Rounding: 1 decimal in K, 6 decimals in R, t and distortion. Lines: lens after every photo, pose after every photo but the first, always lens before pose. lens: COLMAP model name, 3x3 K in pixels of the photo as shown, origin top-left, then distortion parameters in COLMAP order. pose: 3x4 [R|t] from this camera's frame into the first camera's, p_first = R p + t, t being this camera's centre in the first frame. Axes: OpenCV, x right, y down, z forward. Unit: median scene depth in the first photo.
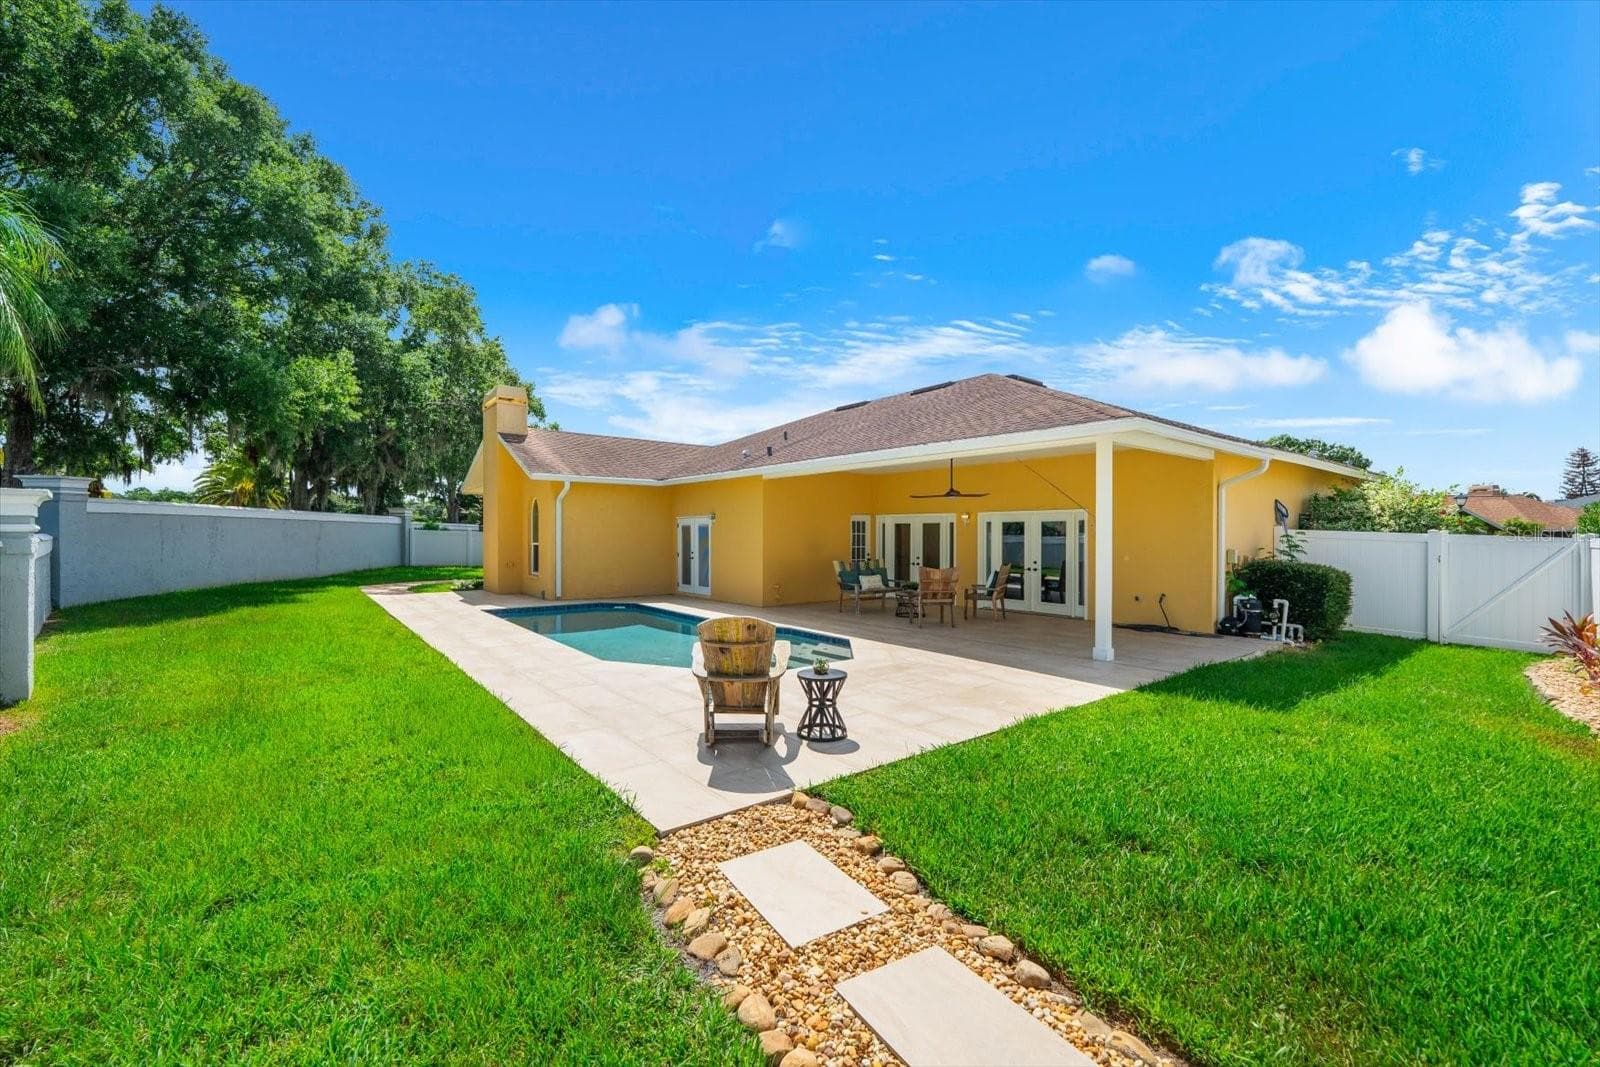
lens RADIAL K [[643.4, 0, 800.0], [0, 643.4, 533.5], [0, 0, 1]] dist [-0.001000, -0.000181]
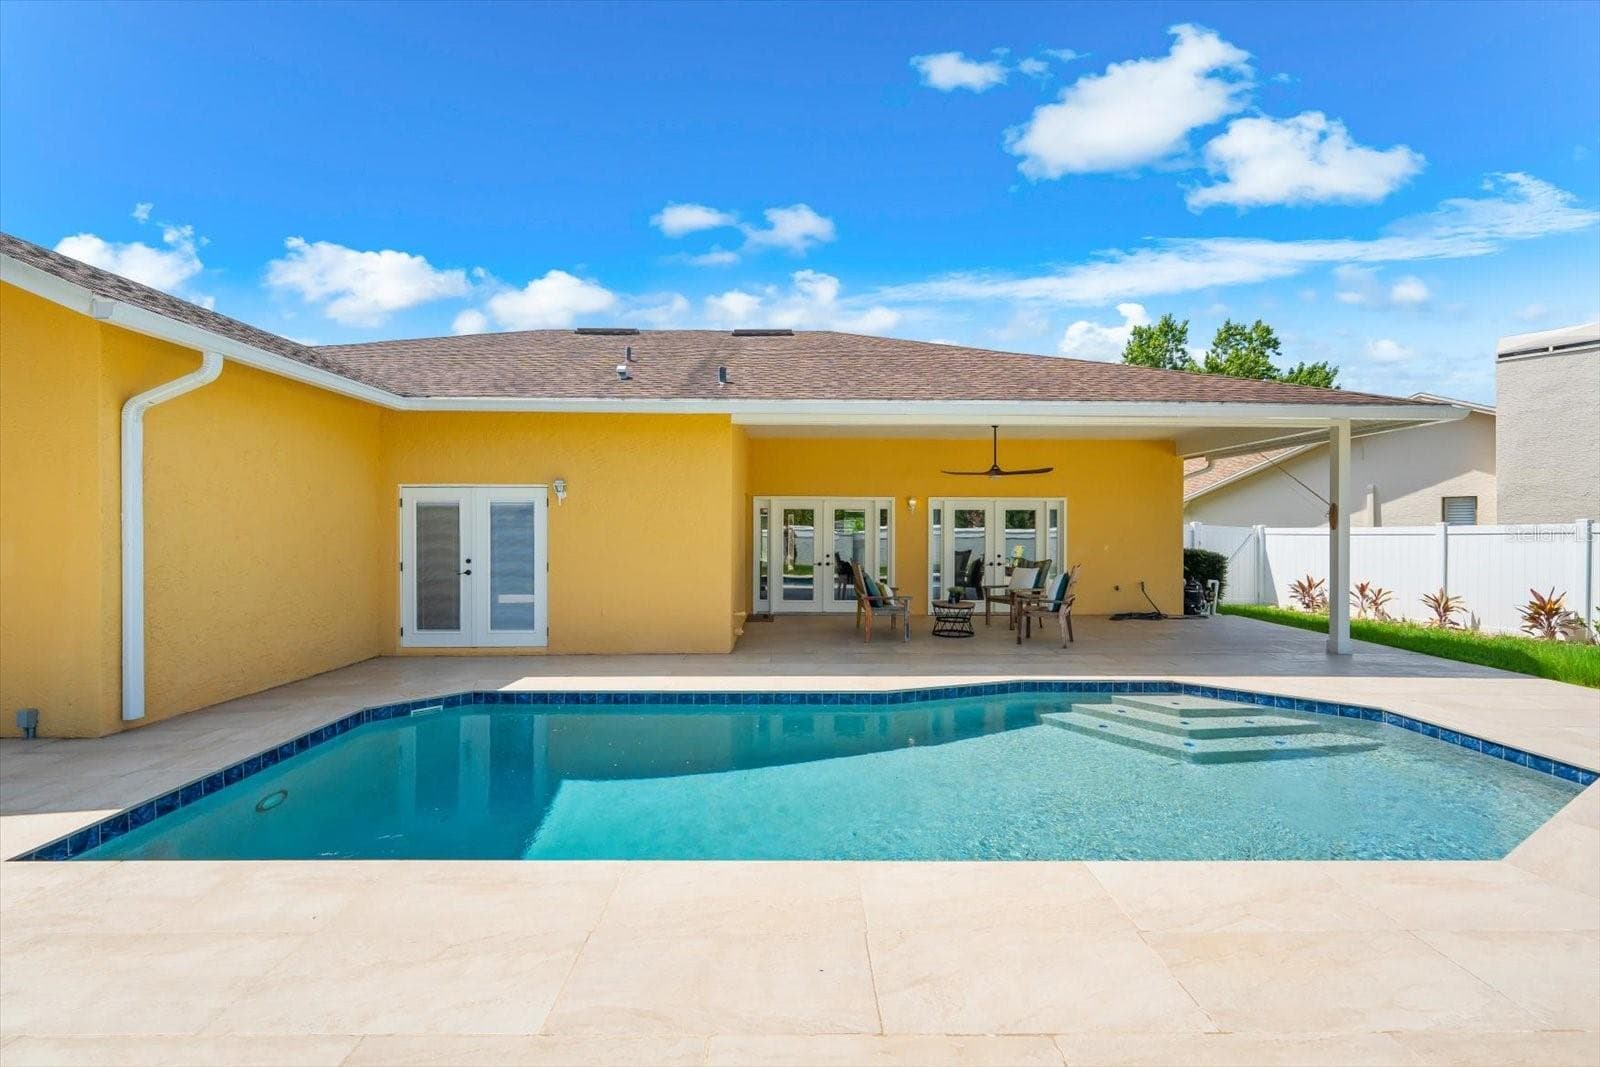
lens RADIAL K [[664.9, 0, 800.0], [0, 664.9, 533.5], [0, 0, 1]] dist [0.001846, 0.000234]
pose [[0.613010, -0.009236, 0.790021, -0.417928], [-0.002460, 0.999905, 0.013599, 0.002007], [-0.790071, -0.010280, 0.612929, 0.527280]]
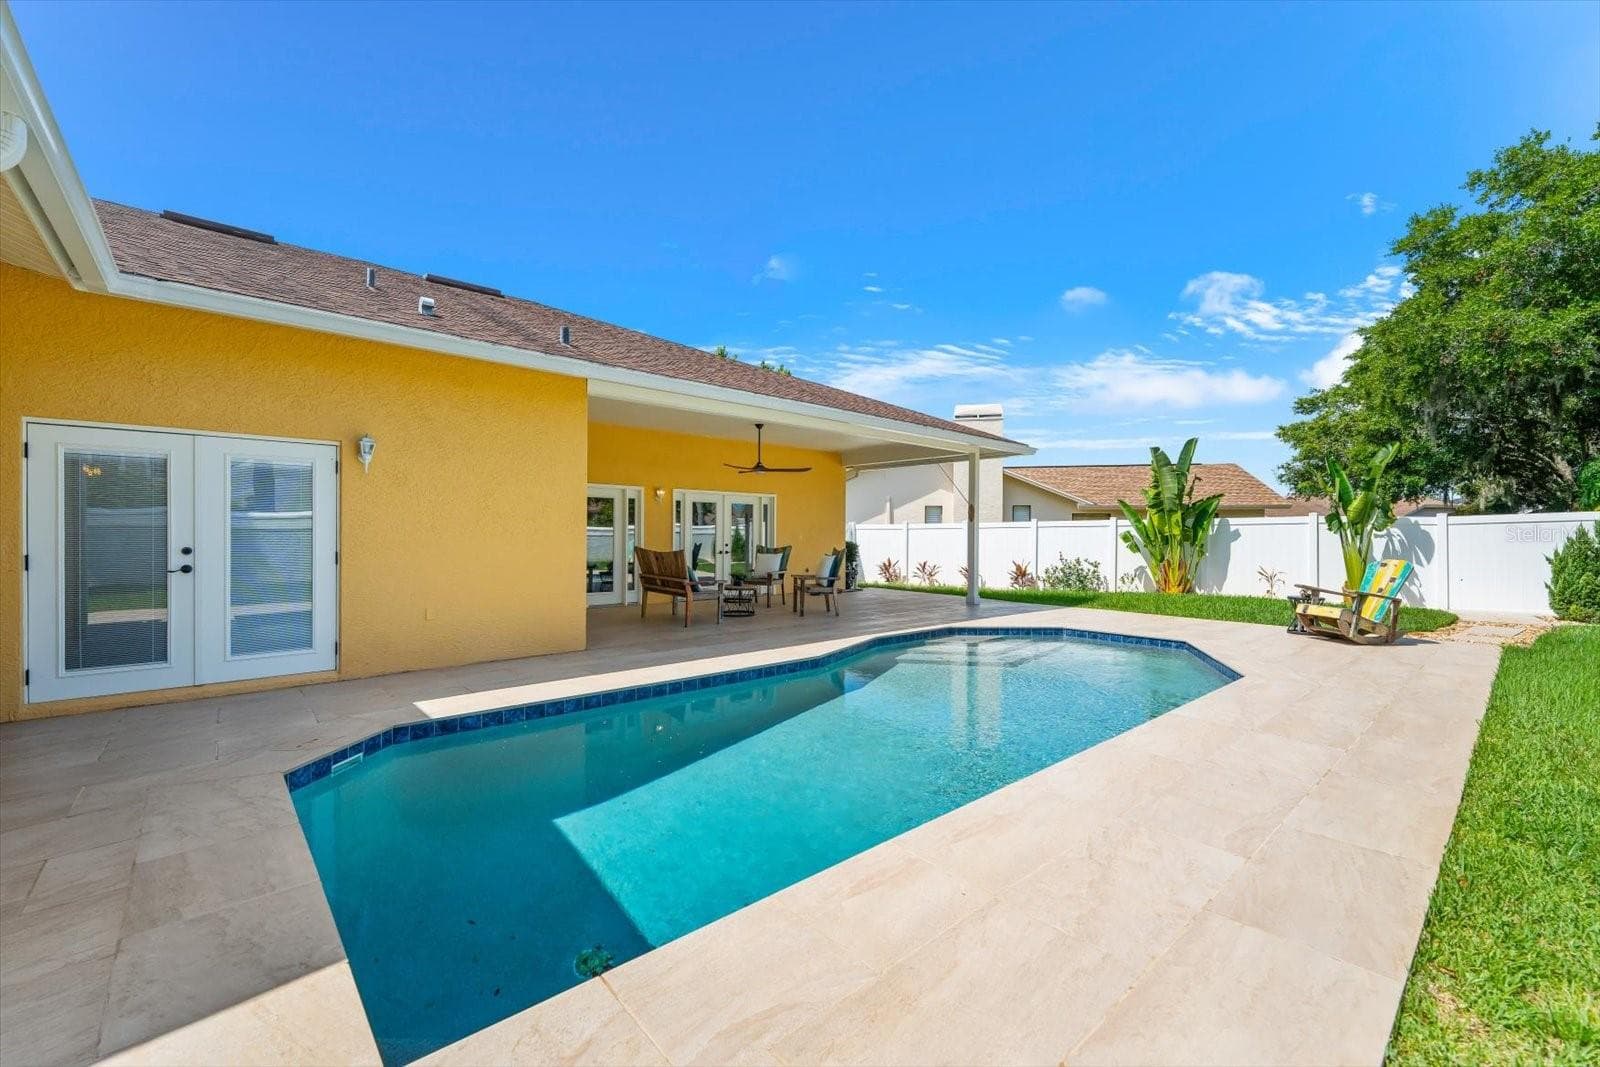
lens RADIAL K [[654.3, 0, 800.0], [0, 654.3, 533.5], [0, 0, 1]] dist [-0.000233, -0.000243]
pose [[-0.056990, -0.007333, 0.998348, -0.504942], [-0.013151, 0.999892, 0.006594, 0.016032], [-0.998288, -0.012754, -0.057080, 0.758731]]
